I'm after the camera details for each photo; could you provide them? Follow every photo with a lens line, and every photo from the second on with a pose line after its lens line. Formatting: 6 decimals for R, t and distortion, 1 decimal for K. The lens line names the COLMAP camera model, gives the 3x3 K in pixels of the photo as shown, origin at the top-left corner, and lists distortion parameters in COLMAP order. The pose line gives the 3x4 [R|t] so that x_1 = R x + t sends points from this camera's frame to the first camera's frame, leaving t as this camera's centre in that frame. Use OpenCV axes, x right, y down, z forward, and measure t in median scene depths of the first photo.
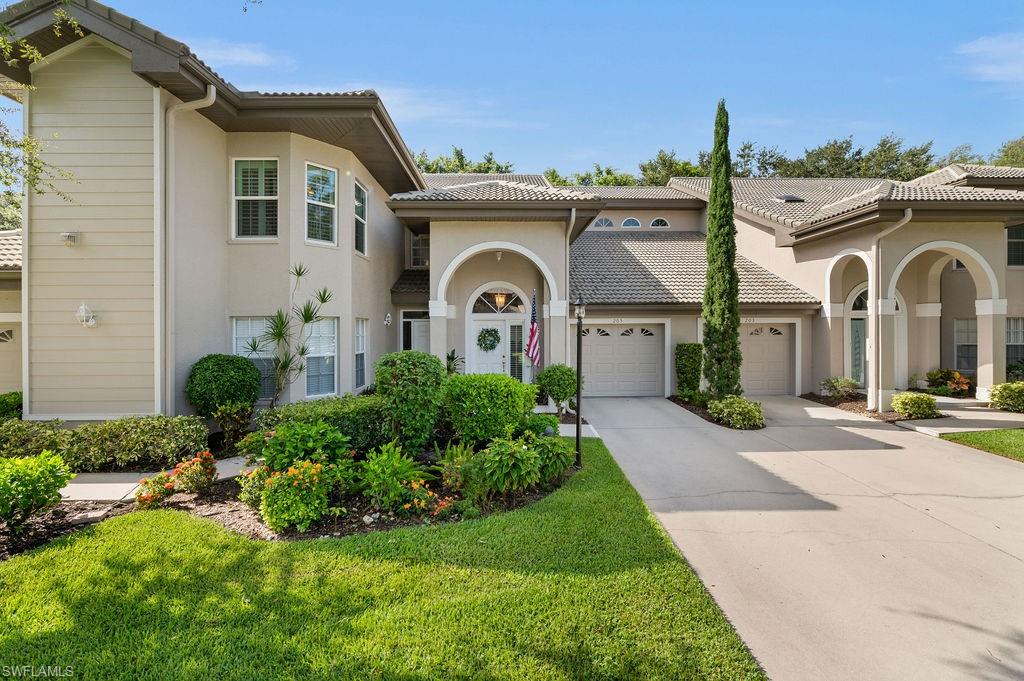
lens RADIAL K [[410.6, 0, 513.3], [0, 410.6, 335.1], [0, 0, 1]] dist [-0.006798, 0.000170]
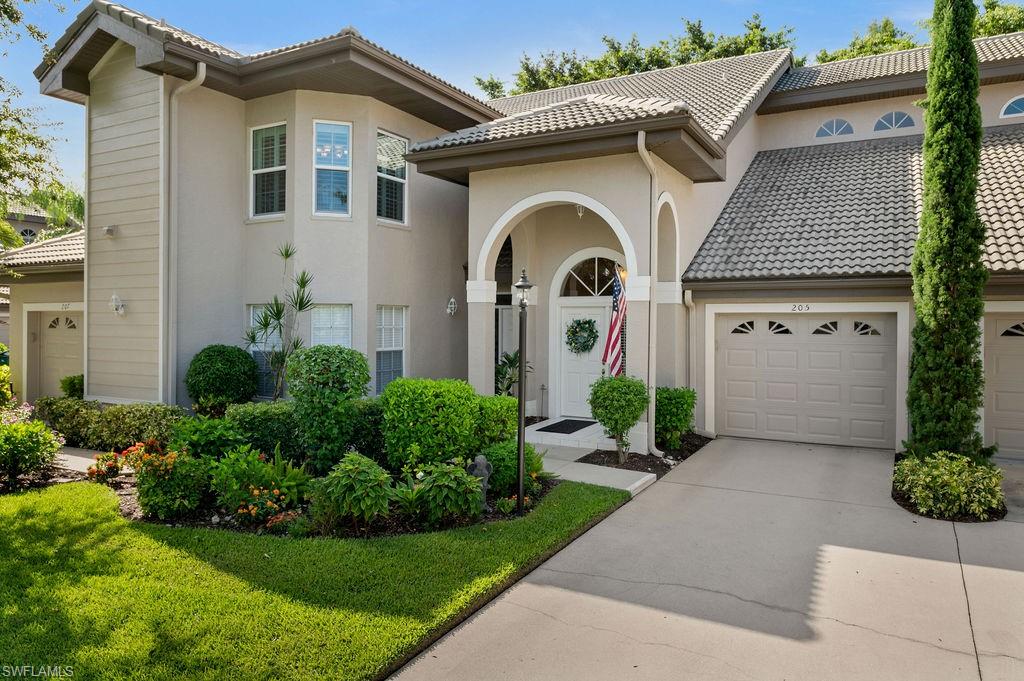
lens RADIAL K [[684.2, 0, 515.2], [0, 684.2, 333.8], [0, 0, 1]] dist [-0.002520, -0.001674]
pose [[0.866693, 0.017110, -0.498549, 0.577379], [-0.014331, 0.999853, 0.009400, -0.002837], [0.498636, -0.001002, 0.866811, -0.015790]]
